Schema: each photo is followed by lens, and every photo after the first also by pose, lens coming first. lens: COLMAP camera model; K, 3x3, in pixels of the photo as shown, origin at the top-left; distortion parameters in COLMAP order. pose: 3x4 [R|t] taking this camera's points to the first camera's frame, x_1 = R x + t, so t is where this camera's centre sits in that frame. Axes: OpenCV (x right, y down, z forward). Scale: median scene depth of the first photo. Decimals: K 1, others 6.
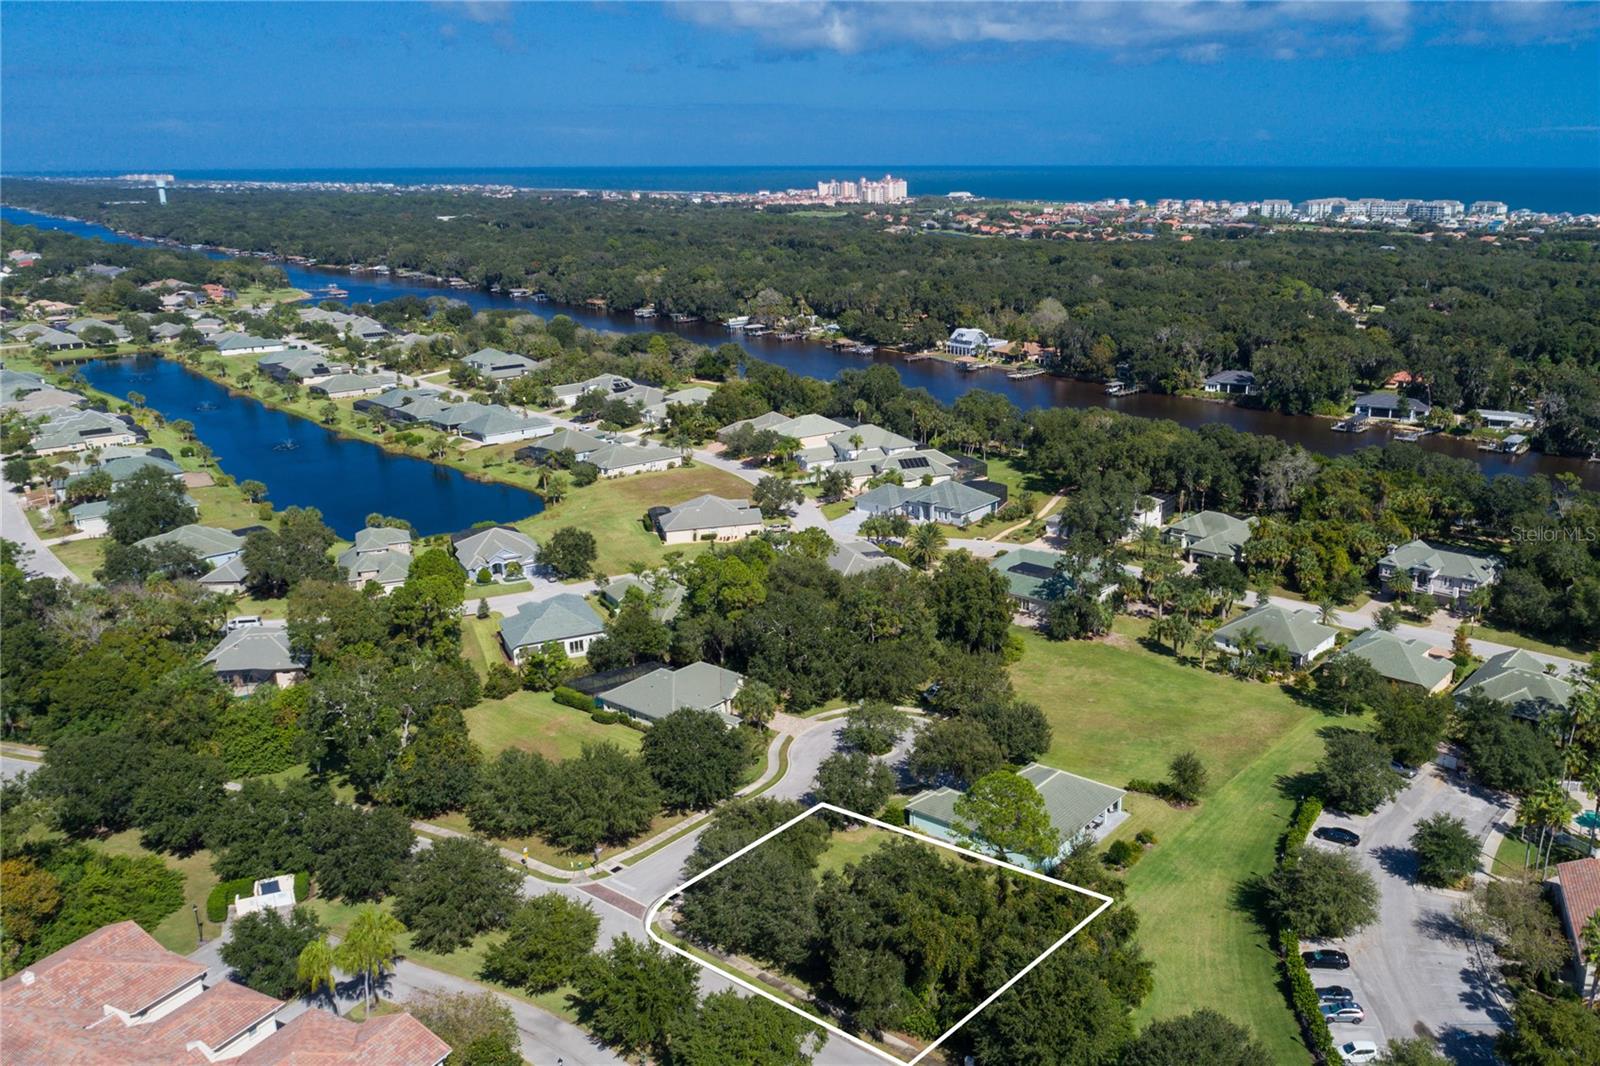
lens RADIAL K [[1326.5, 0, 917.0], [0, 1326.5, 533.3], [0, 0, 1]] dist [-0.007202, 0.001128]
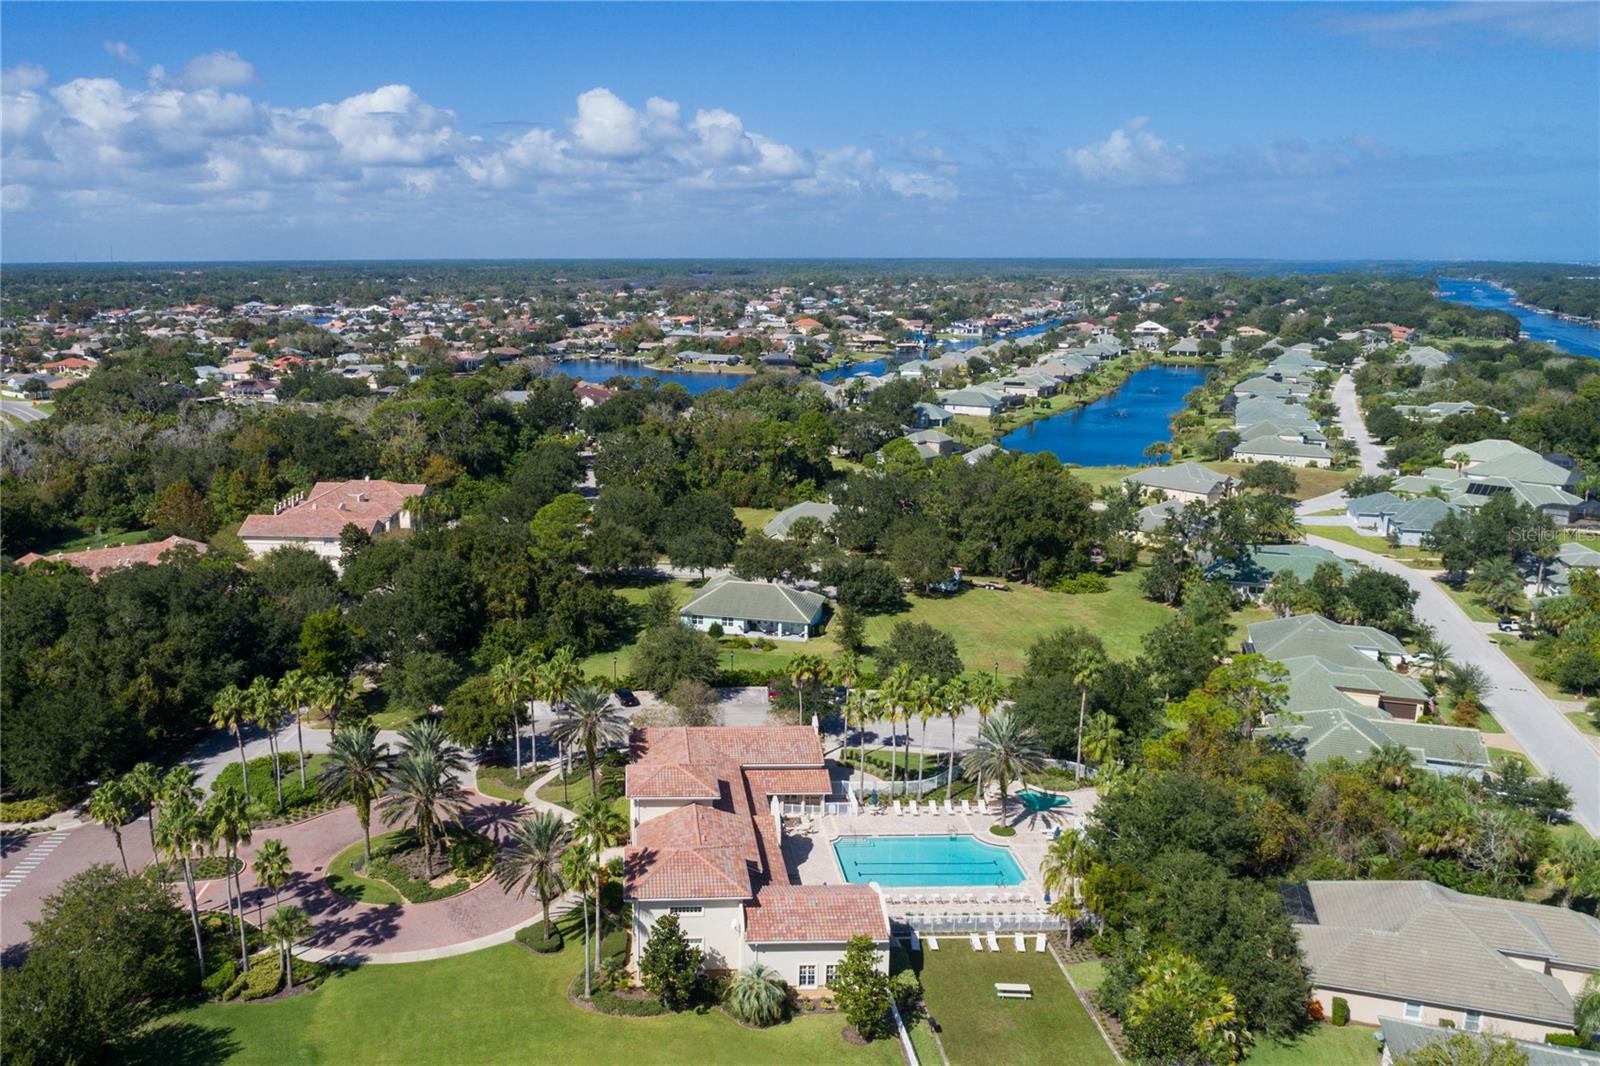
lens RADIAL K [[1298.6, 0, 661.6], [0, 1298.6, 535.3], [0, 0, 1]] dist [-0.007996, 0.013076]
pose [[0.348562, 0.201936, -0.915274, 0.404433], [-0.257052, 0.959669, 0.113839, 0.010436], [0.901348, 0.195593, 0.386412, 0.158082]]
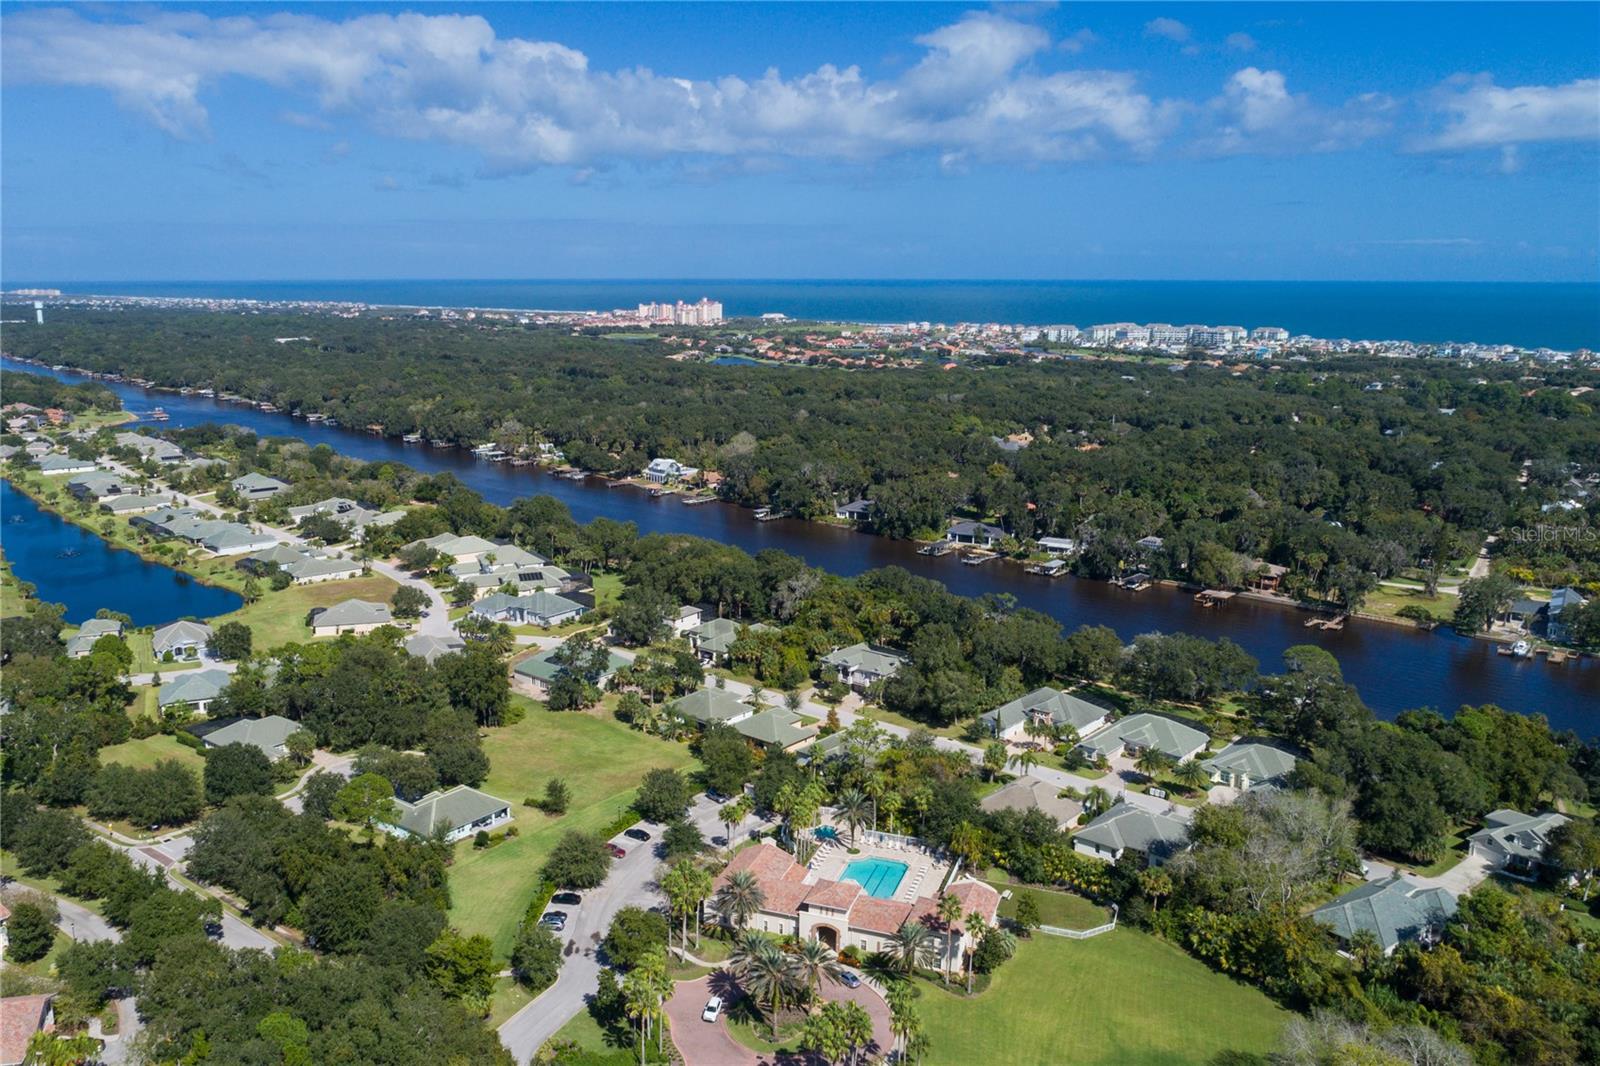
lens RADIAL K [[1315.1, 0, 688.0], [0, 1315.1, 535.0], [0, 0, 1]] dist [-0.012932, 0.003379]
pose [[0.998097, 0.014327, -0.059977, 0.158866], [-0.018914, 0.996880, -0.076632, 0.000614], [0.058692, 0.077621, 0.995254, -0.177668]]
